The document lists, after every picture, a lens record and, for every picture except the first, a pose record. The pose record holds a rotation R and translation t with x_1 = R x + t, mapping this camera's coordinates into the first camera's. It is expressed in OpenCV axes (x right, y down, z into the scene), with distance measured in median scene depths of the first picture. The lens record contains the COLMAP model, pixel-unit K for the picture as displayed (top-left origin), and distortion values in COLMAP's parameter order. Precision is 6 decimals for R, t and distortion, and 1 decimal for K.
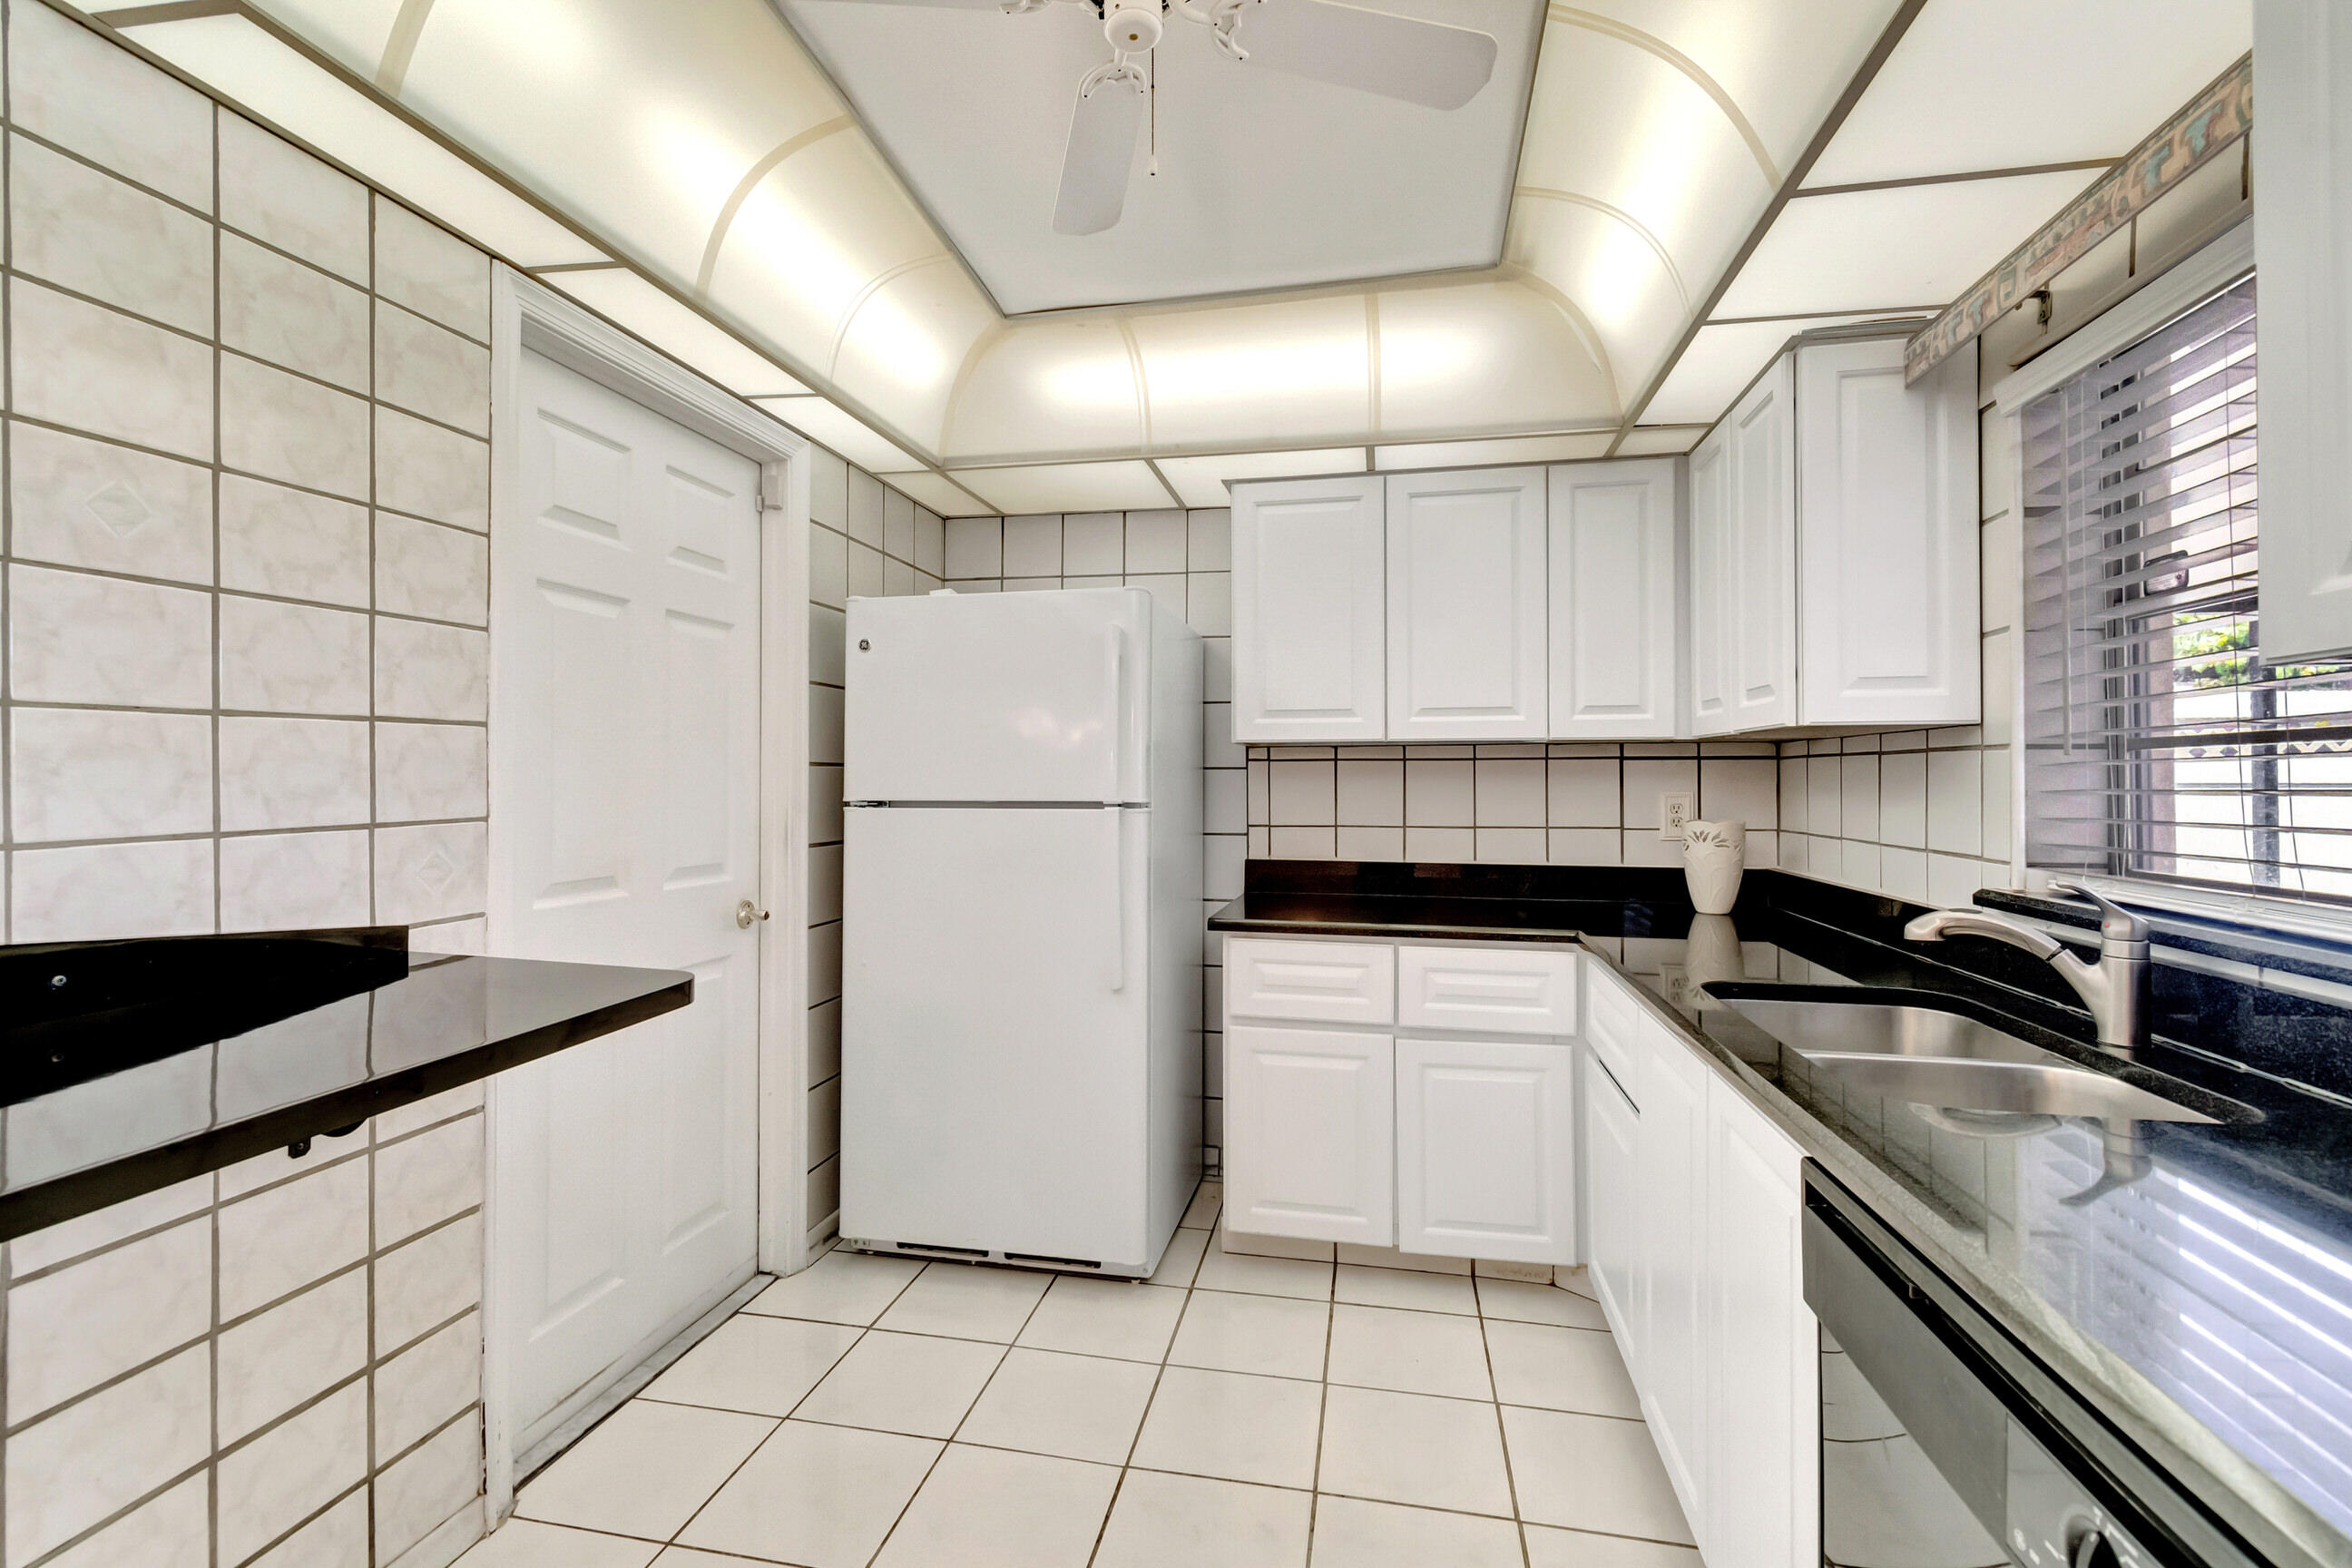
lens RADIAL K [[1047.6, 0, 1173.3], [0, 1047.6, 765.3], [0, 0, 1]] dist [0.008900, -0.004969]
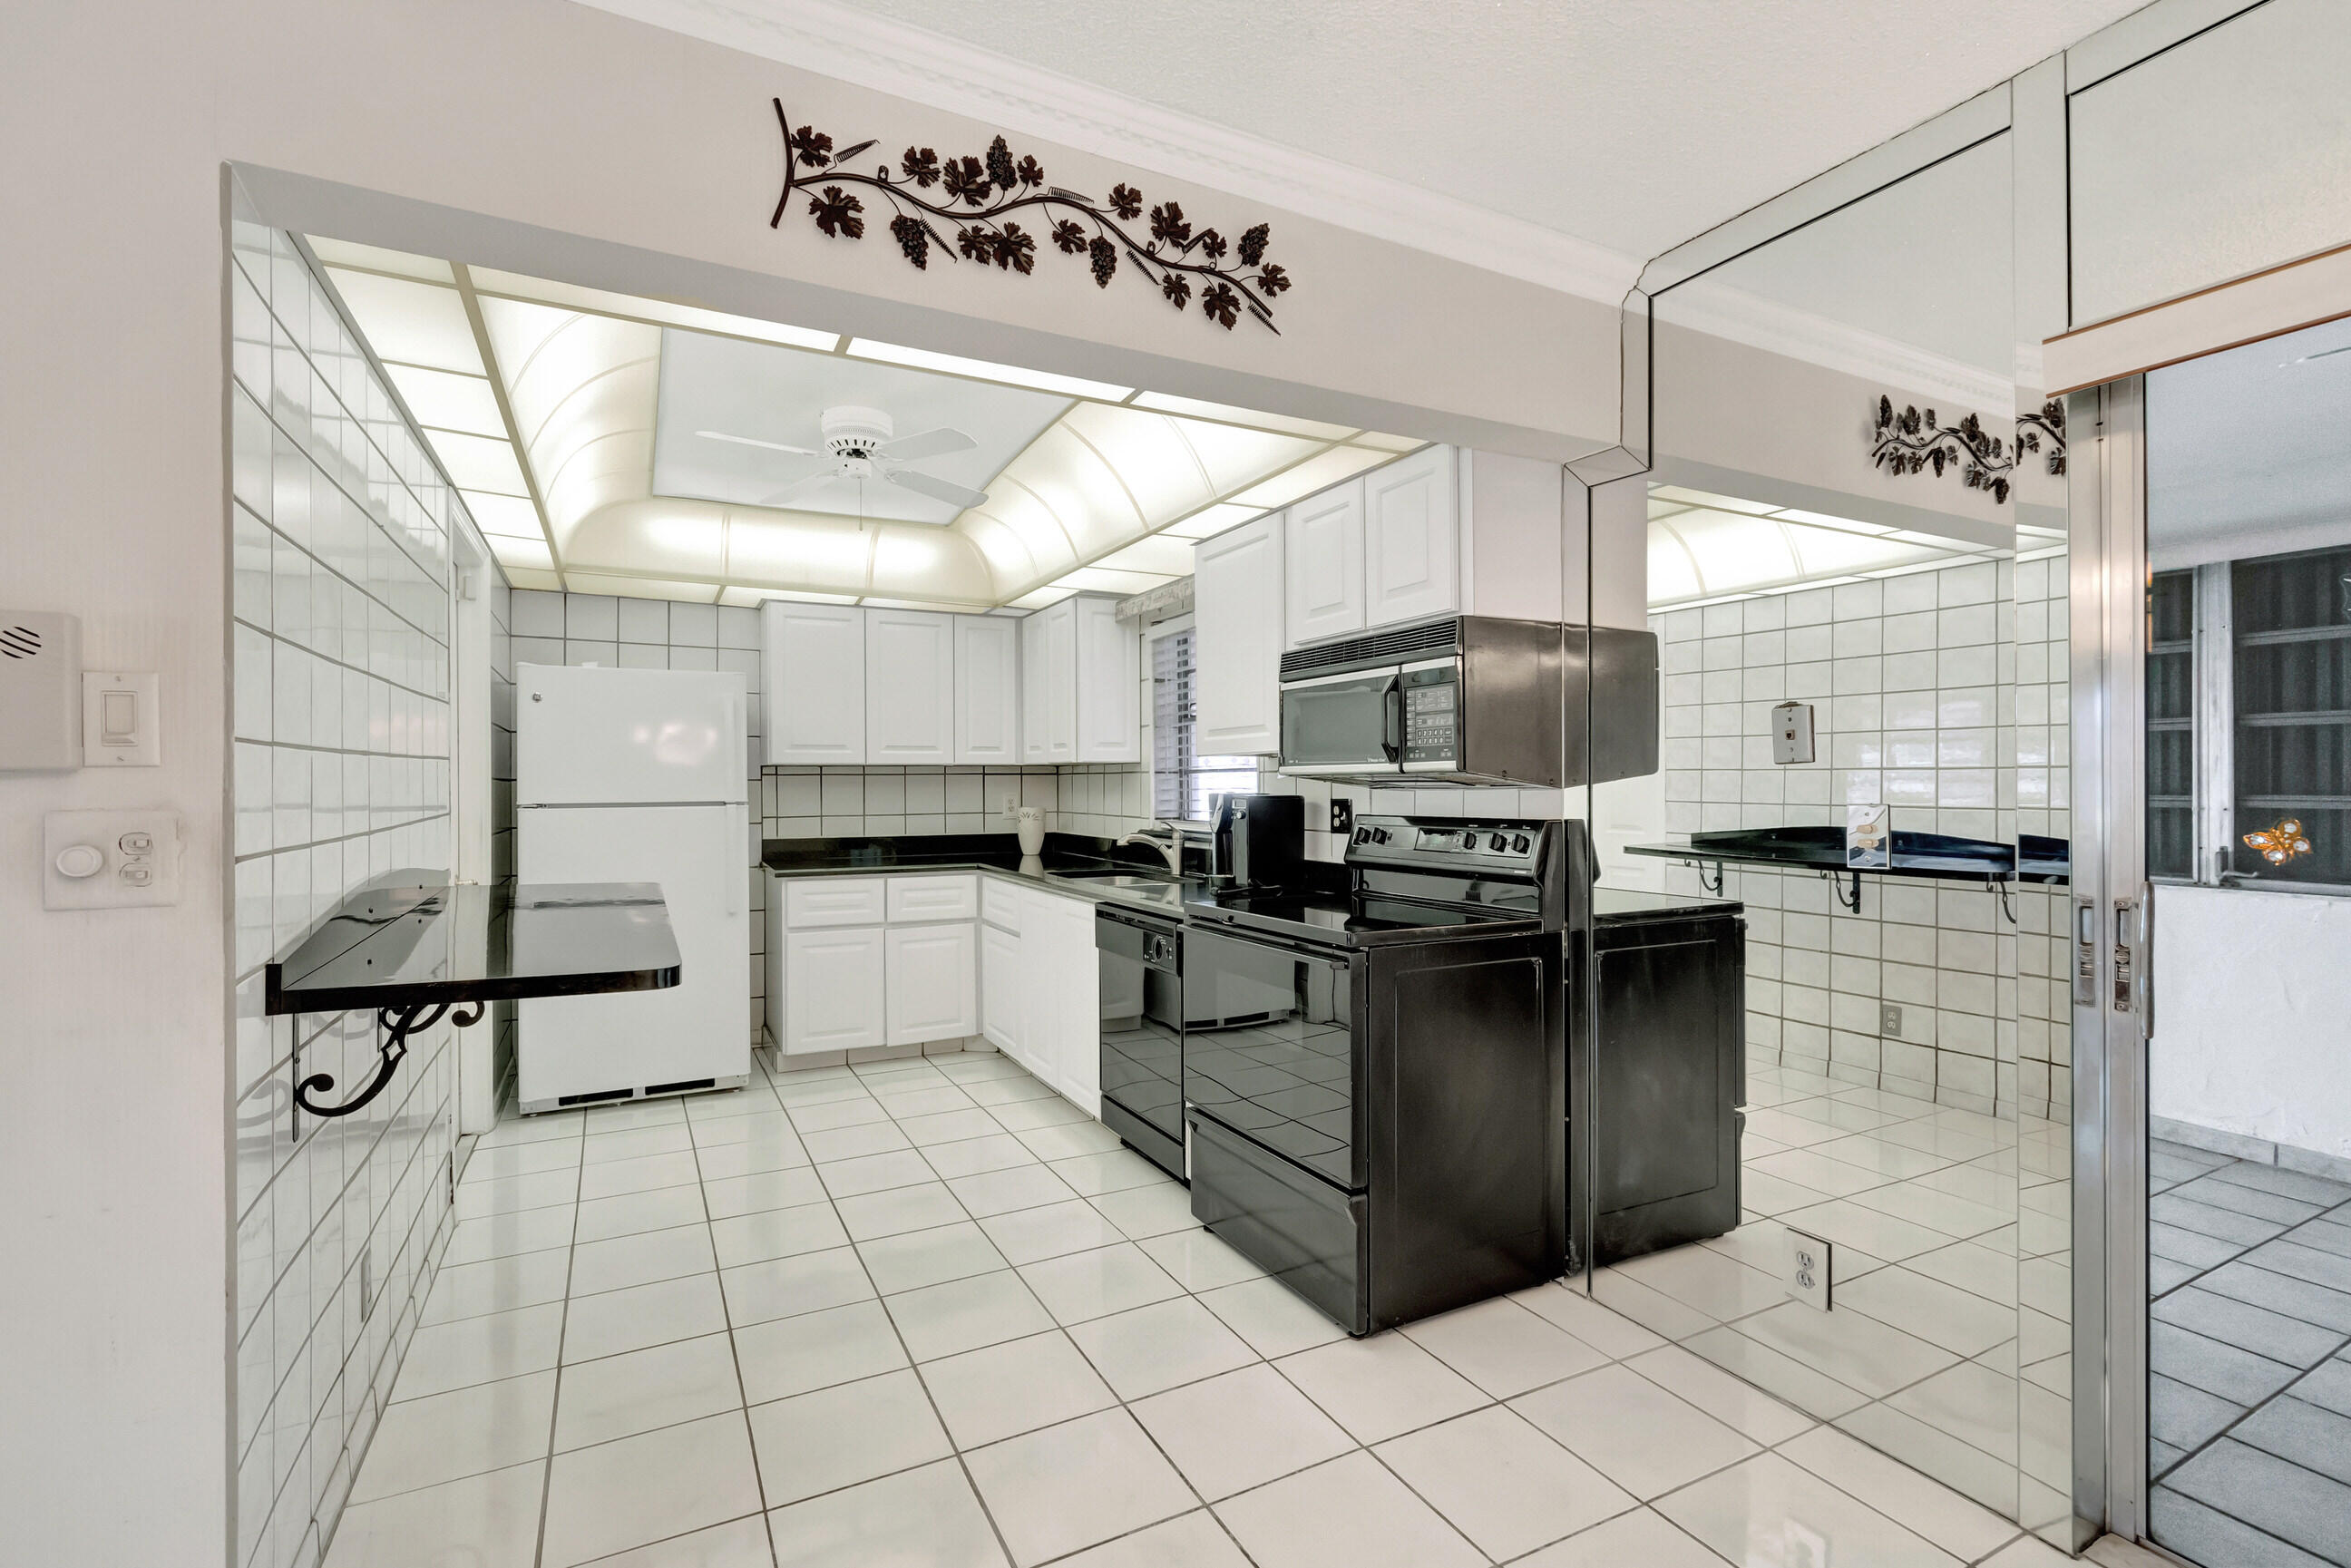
lens RADIAL K [[1047.1, 0, 1162.7], [0, 1047.1, 778.8], [0, 0, 1]] dist [0.008900, -0.004969]
pose [[0.778670, -0.001081, 0.627432, -0.565290], [-0.003240, 0.999978, 0.005744, -0.012841], [-0.627425, -0.006505, 0.778650, -0.729774]]
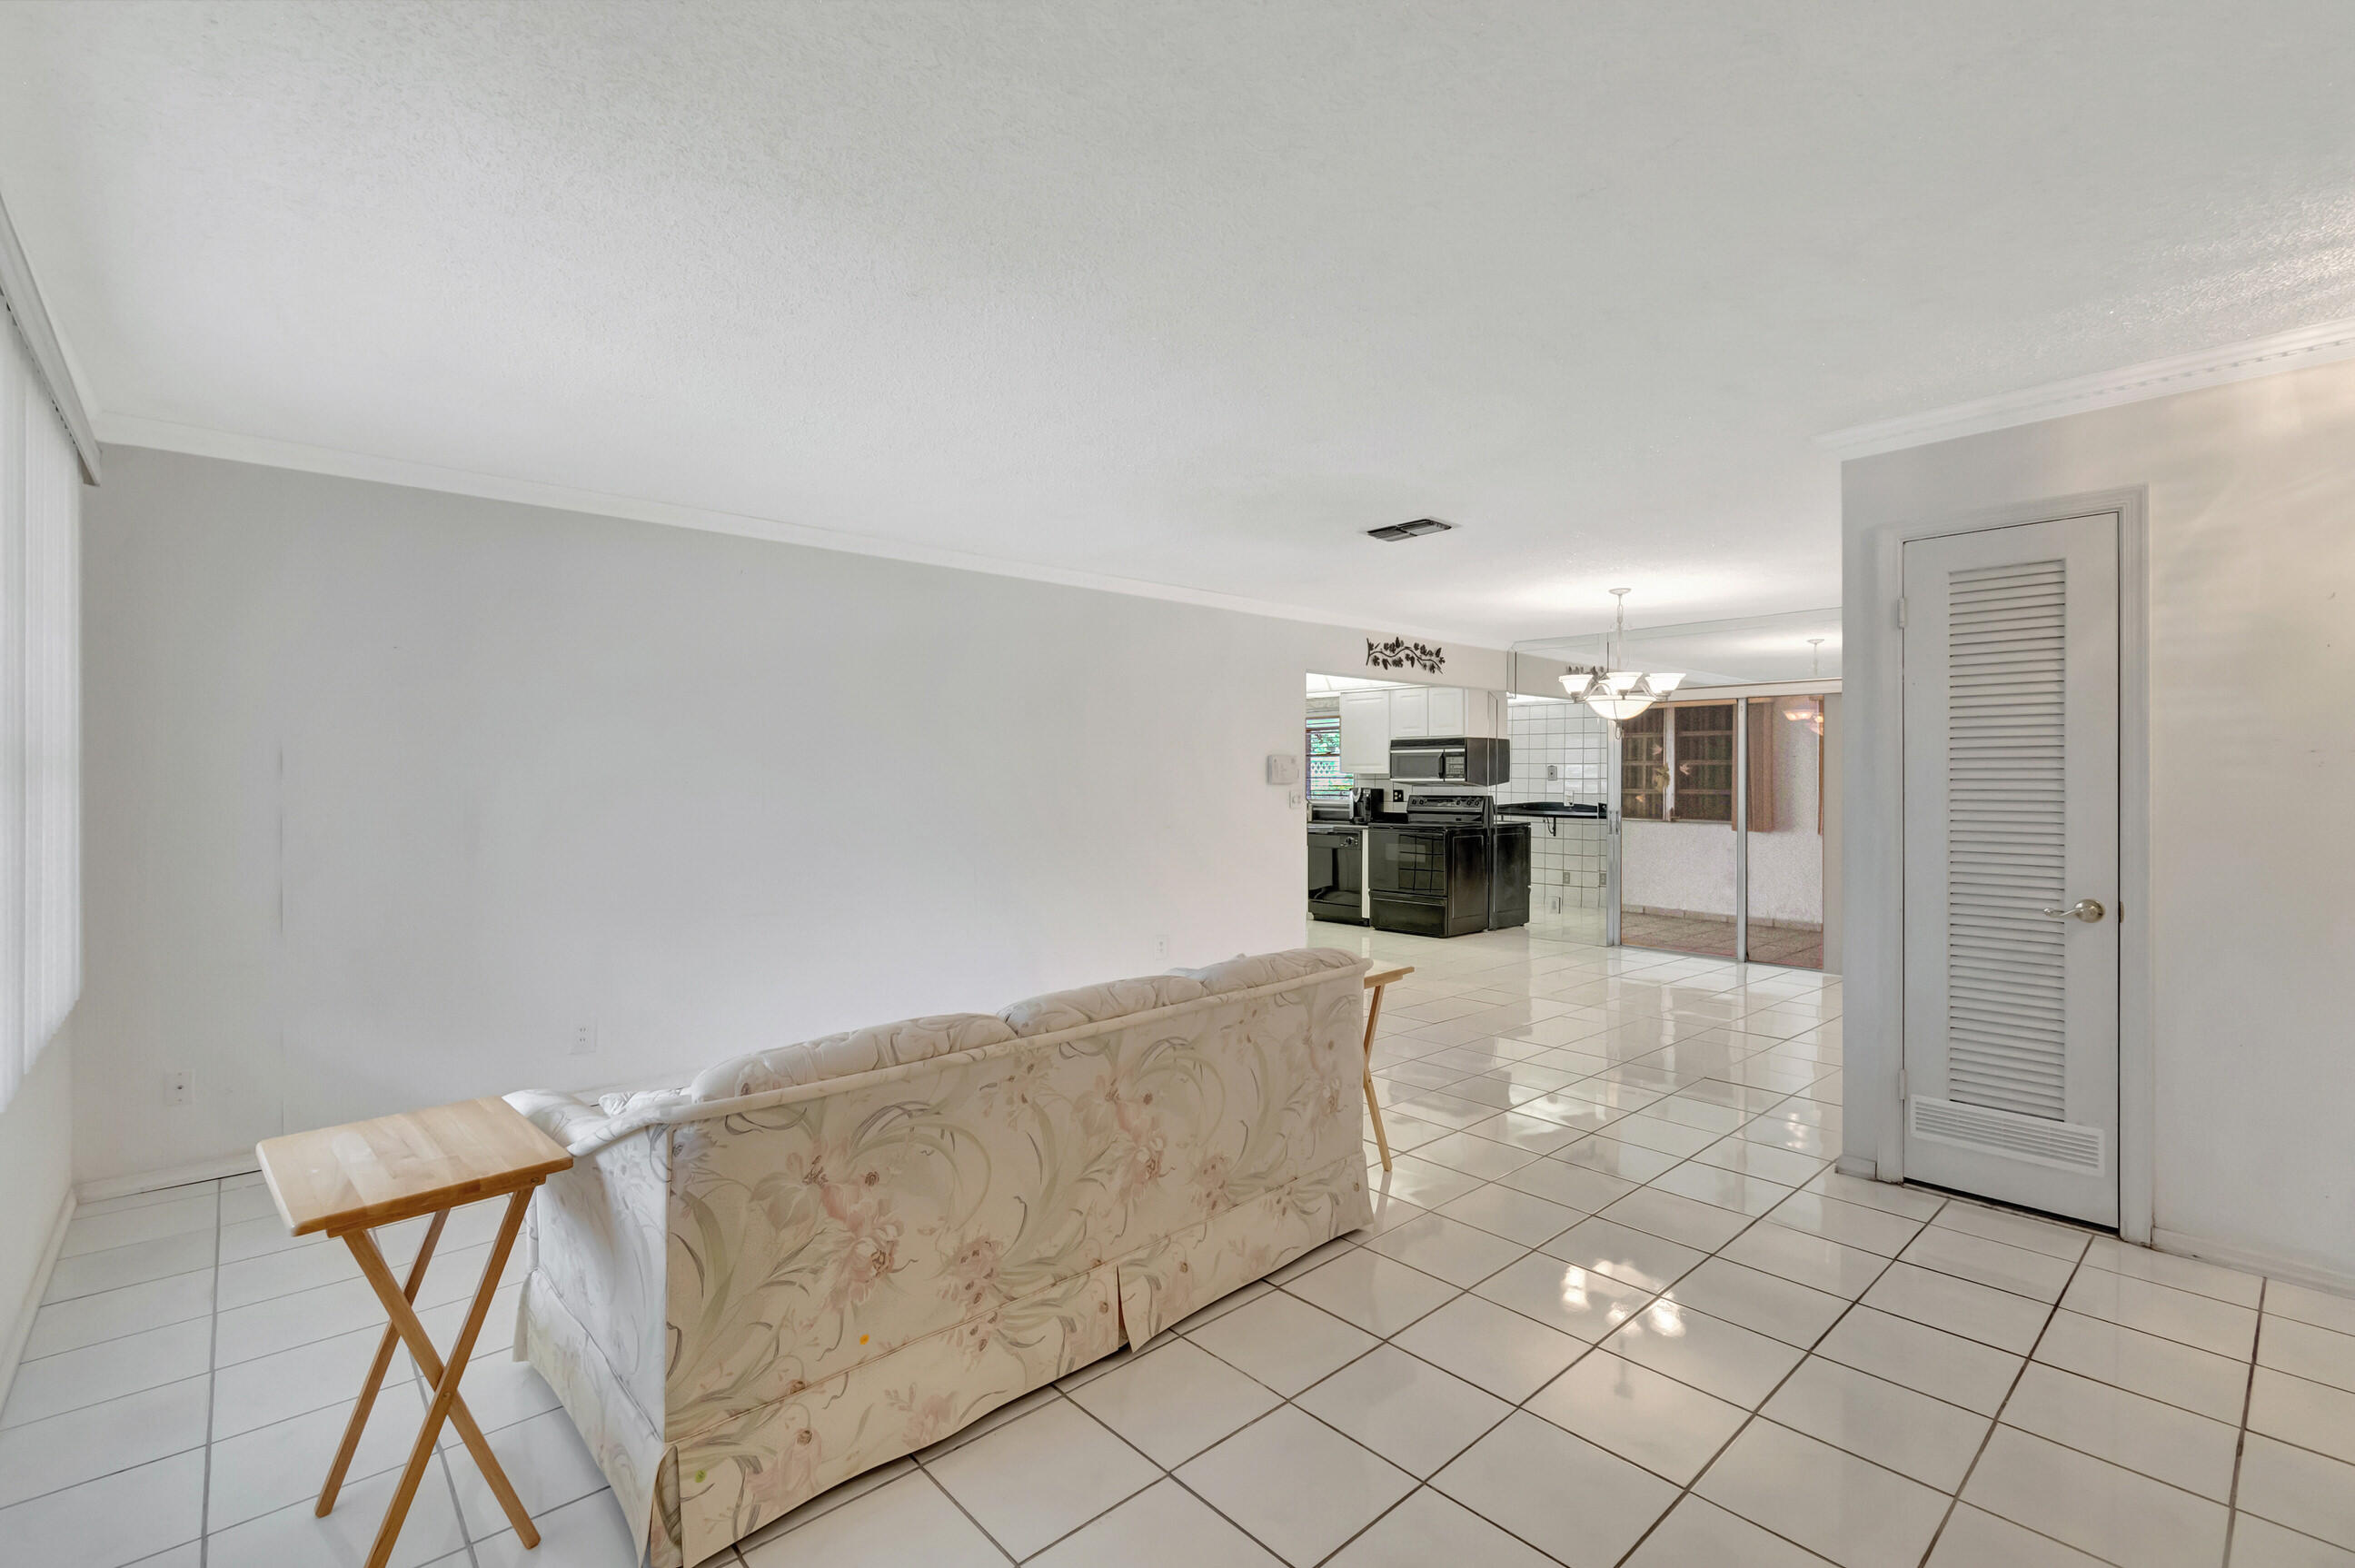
lens RADIAL K [[1048.9, 0, 1185.6], [0, 1048.9, 777.7], [0, 0, 1]] dist [0.008900, -0.004969]
pose [[0.582122, 0.000965, 0.813101, -3.053622], [-0.011077, 0.999916, 0.006743, -0.040844], [-0.813026, -0.012932, 0.582083, -1.395219]]
